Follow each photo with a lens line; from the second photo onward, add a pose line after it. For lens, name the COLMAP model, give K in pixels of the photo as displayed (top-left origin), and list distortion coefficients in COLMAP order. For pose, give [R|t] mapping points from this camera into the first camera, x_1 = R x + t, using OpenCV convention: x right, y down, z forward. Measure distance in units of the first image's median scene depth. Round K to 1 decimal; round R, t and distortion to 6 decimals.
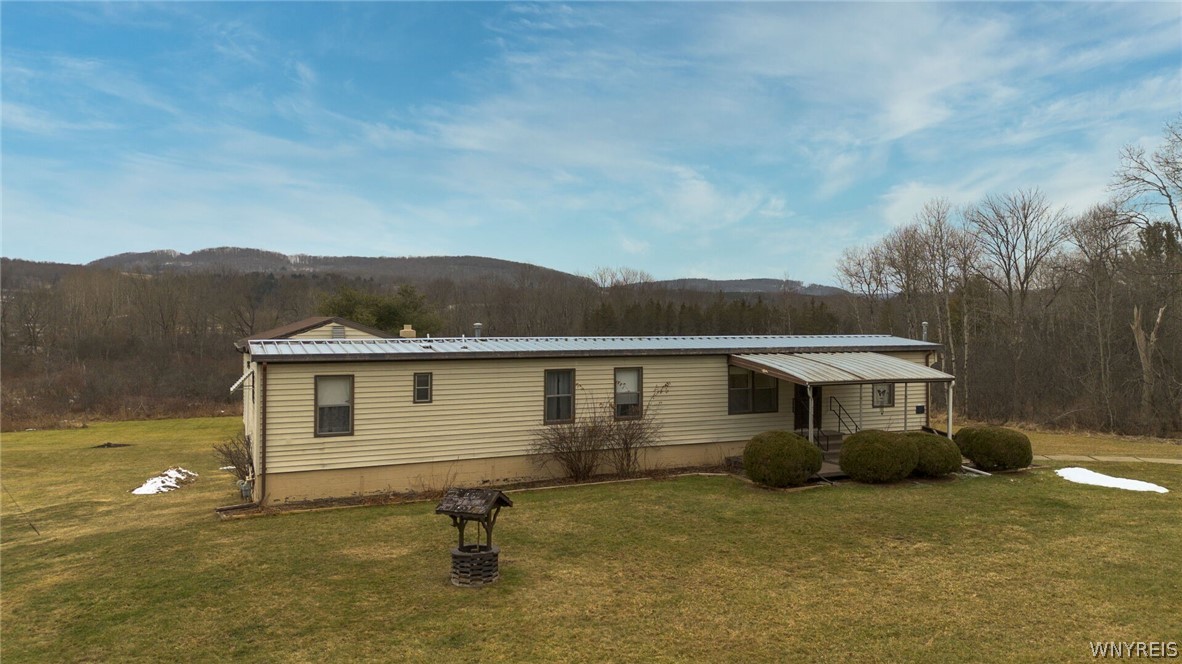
lens RADIAL K [[827.9, 0, 591.0], [0, 827.9, 332.0], [0, 0, 1]] dist [0.083447, -0.083059]
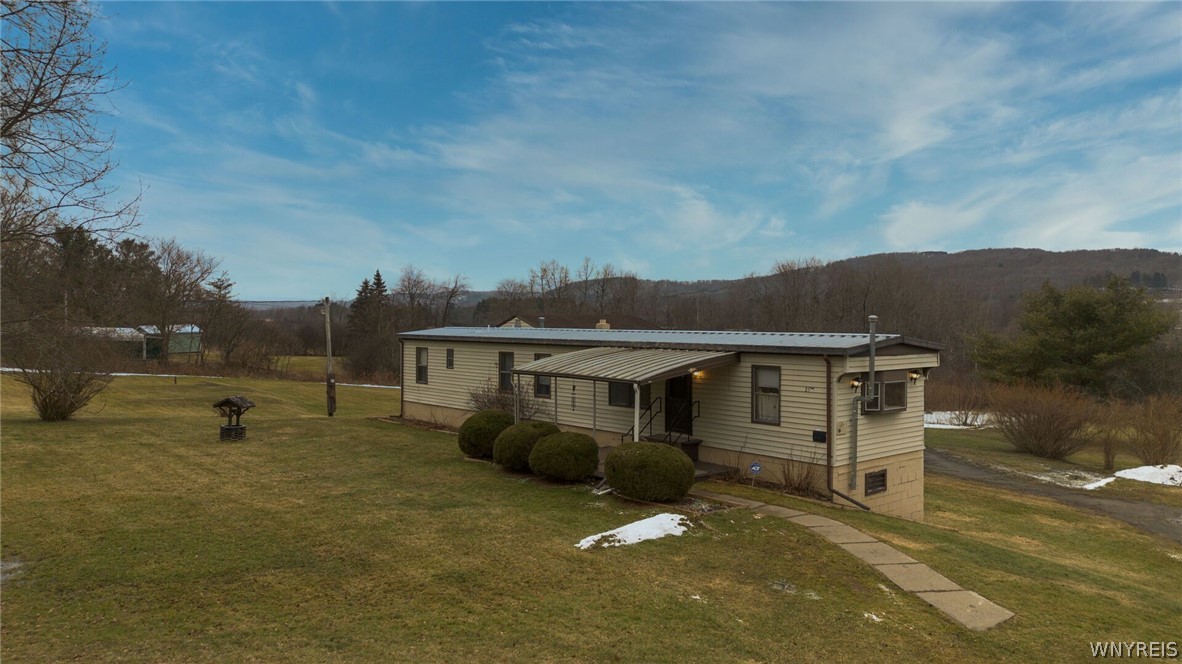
lens RADIAL K [[827.9, 0, 591.0], [0, 827.9, 332.0], [0, 0, 1]] dist [0.083447, -0.083059]
pose [[0.299478, 0.013556, -0.954007, 1.281390], [-0.017152, 0.999814, 0.008822, -0.000304], [0.953949, 0.013721, 0.299655, 0.750875]]
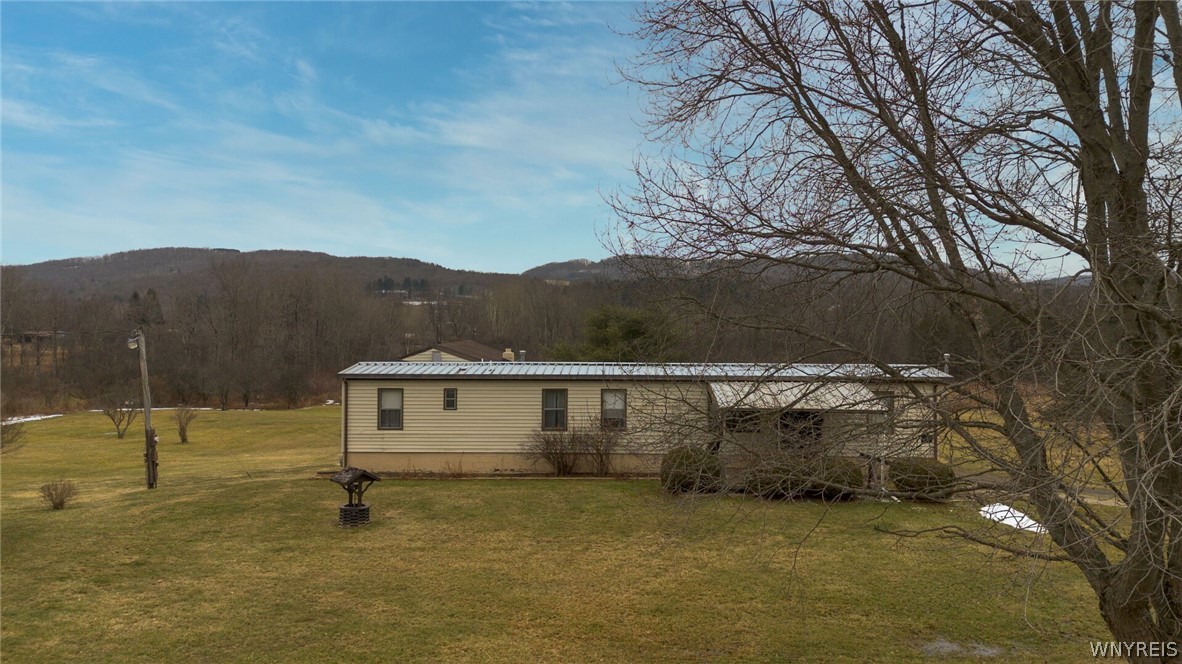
lens RADIAL K [[827.9, 0, 591.0], [0, 827.9, 332.0], [0, 0, 1]] dist [0.083447, -0.083059]
pose [[0.896806, 0.006998, -0.442370, 0.601148], [-0.007099, 0.999974, 0.001426, -0.047642], [0.442368, 0.001862, 0.896832, -0.145496]]
